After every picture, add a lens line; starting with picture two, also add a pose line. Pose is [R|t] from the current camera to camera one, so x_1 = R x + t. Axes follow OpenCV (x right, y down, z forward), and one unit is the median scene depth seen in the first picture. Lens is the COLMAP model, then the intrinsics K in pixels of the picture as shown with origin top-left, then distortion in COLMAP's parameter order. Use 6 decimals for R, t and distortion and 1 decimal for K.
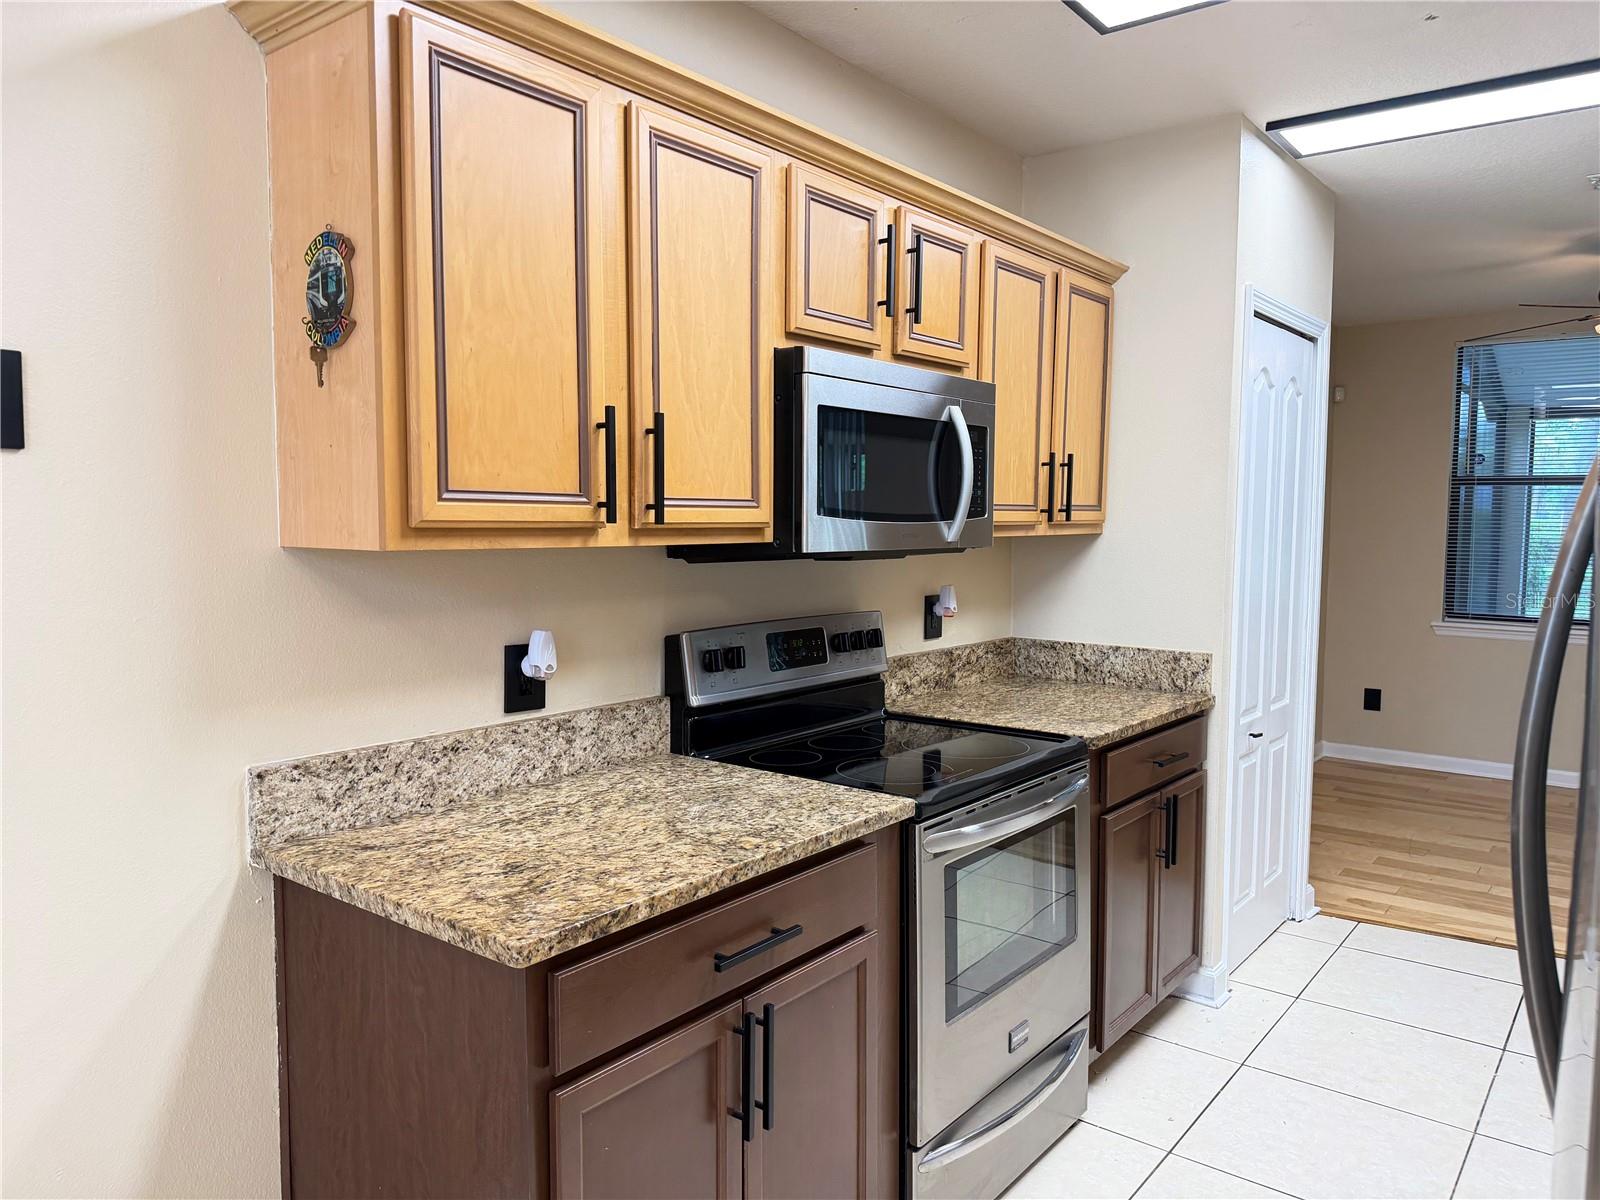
lens RADIAL K [[1134.9, 0, 789.2], [0, 1134.9, 584.3], [0, 0, 1]] dist [0.046520, -0.056693]
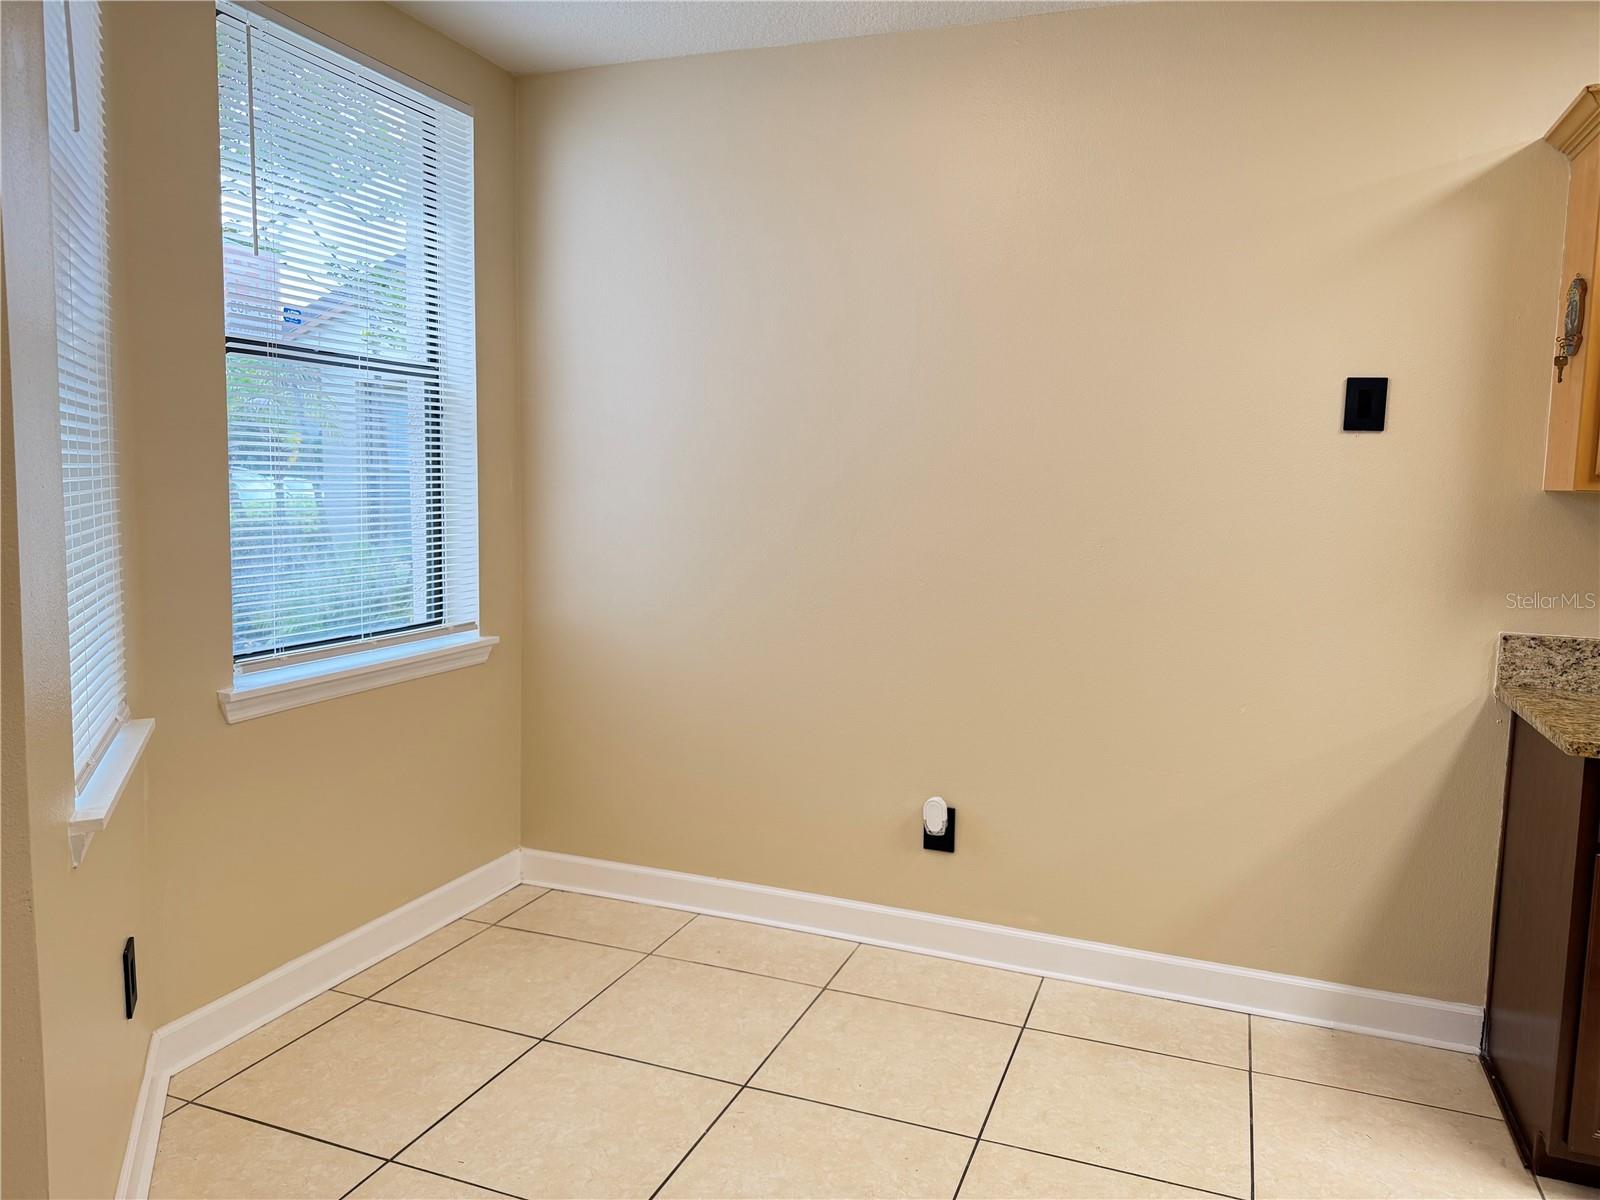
lens RADIAL K [[1134.9, 0, 798.2], [0, 1134.9, 614.3], [0, 0, 1]] dist [0.046520, -0.056693]
pose [[0.303131, 0.118452, -0.945558, 0.584688], [-0.081807, 0.991816, 0.098021, 0.050788], [0.949431, 0.047640, 0.310341, -0.321497]]
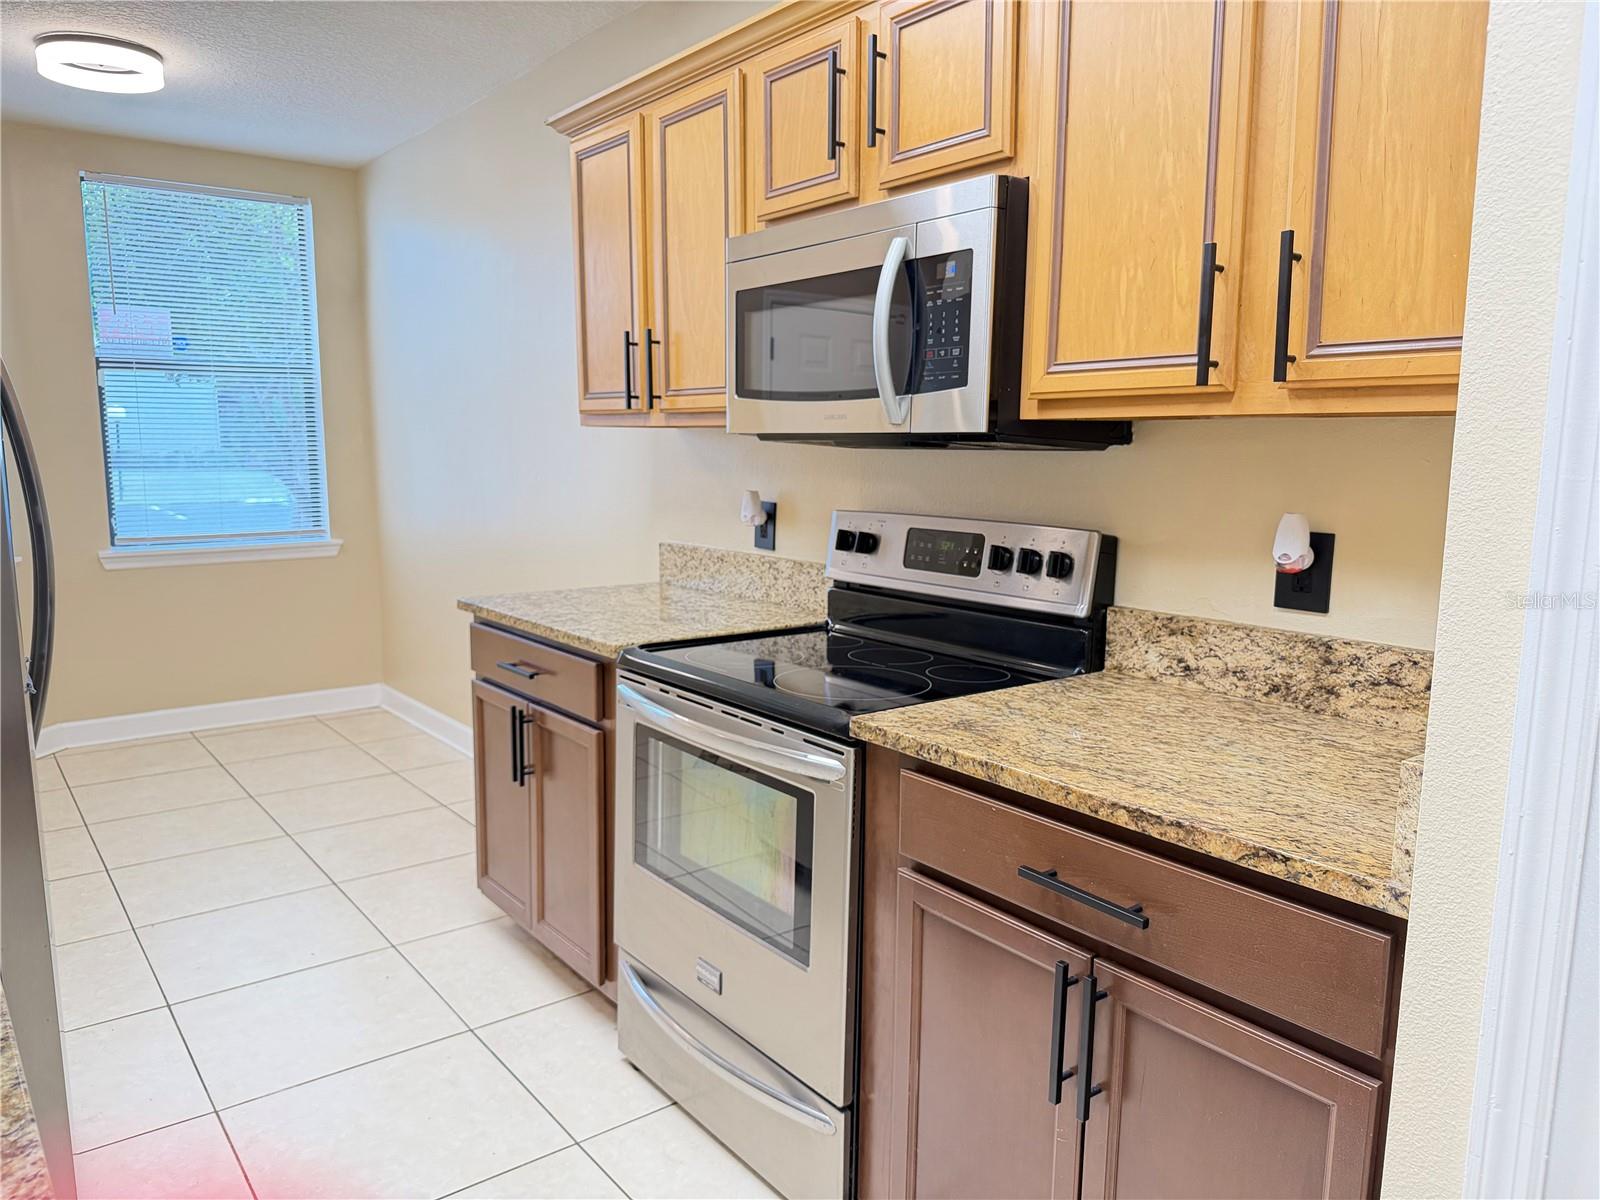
lens RADIAL K [[1134.9, 0, 791.2], [0, 1134.9, 620.7], [0, 0, 1]] dist [0.046520, -0.056693]
pose [[-0.254385, 0.147246, -0.955828, 1.135045], [-0.063817, 0.983631, 0.168514, -0.040435], [0.964995, 0.103865, -0.240824, 1.410334]]
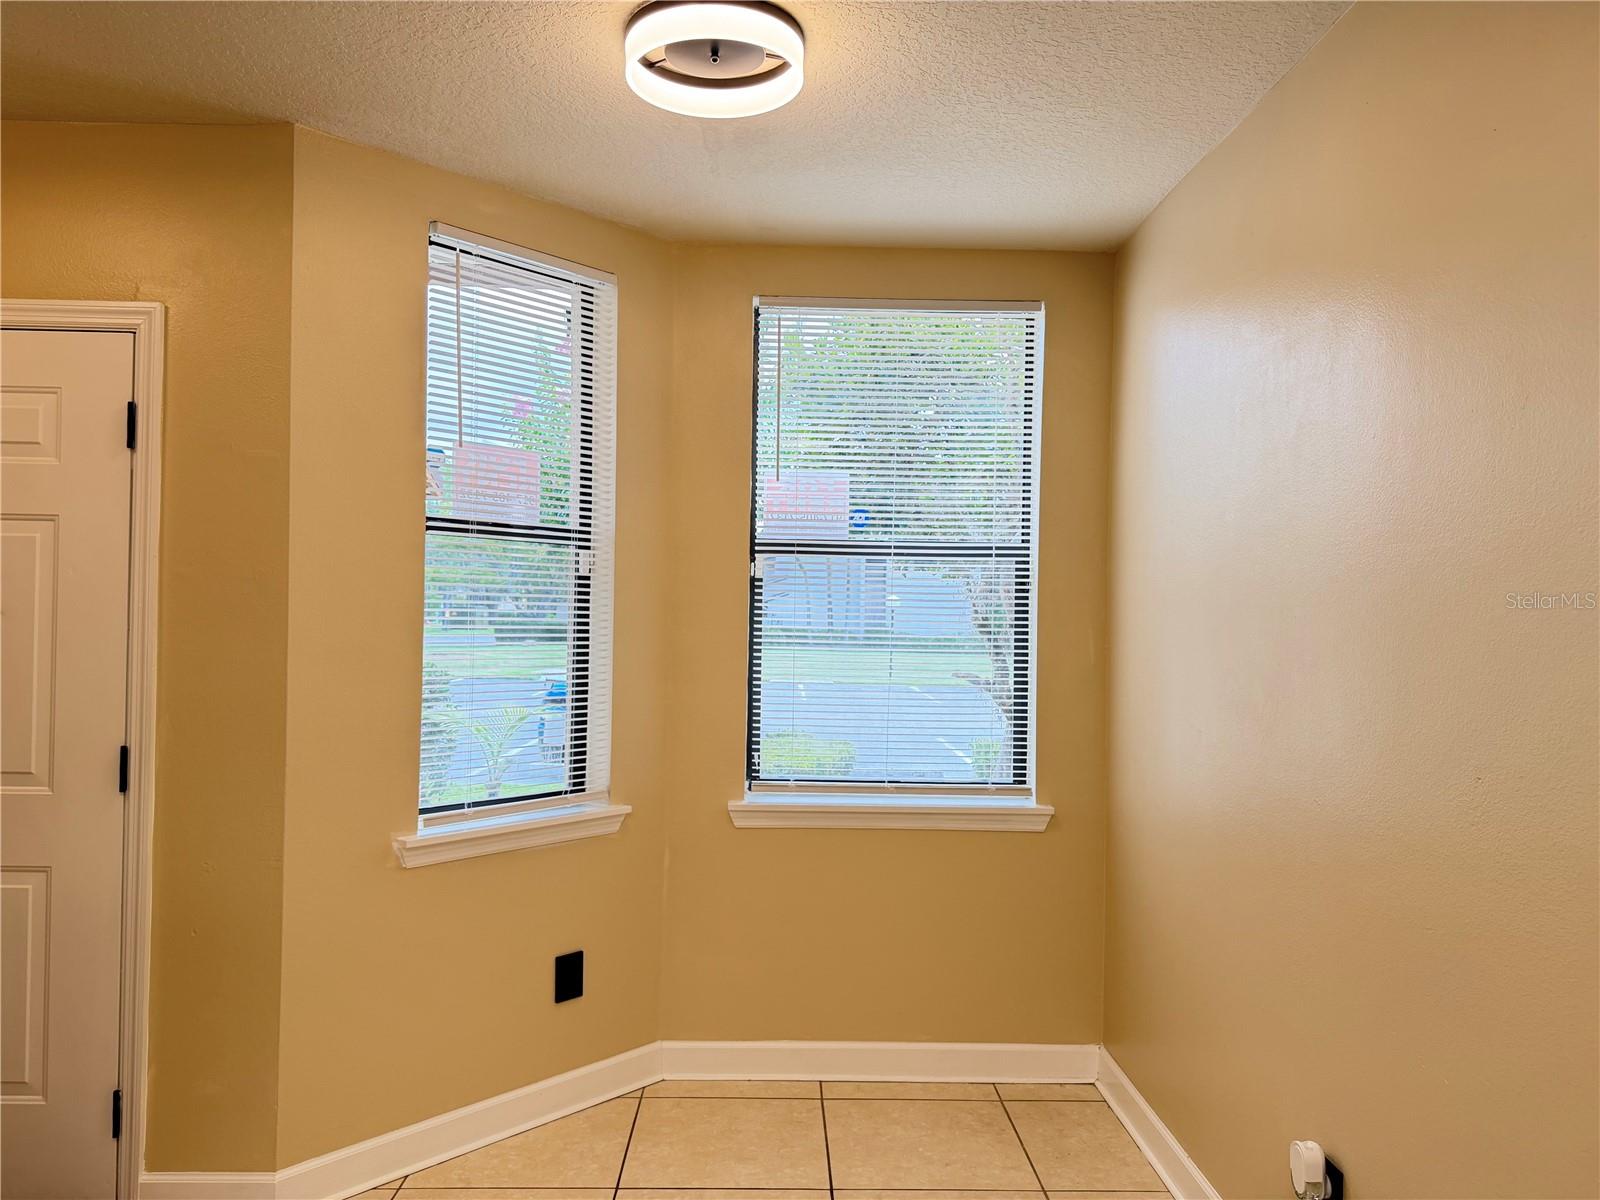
lens RADIAL K [[1134.9, 0, 800.7], [0, 1134.9, 589.3], [0, 0, 1]] dist [0.046520, -0.056693]
pose [[-0.769958, -0.029245, -0.637424, 0.230104], [-0.056159, 0.998179, 0.022039, -0.049853], [0.635619, 0.052766, -0.770198, 0.802422]]
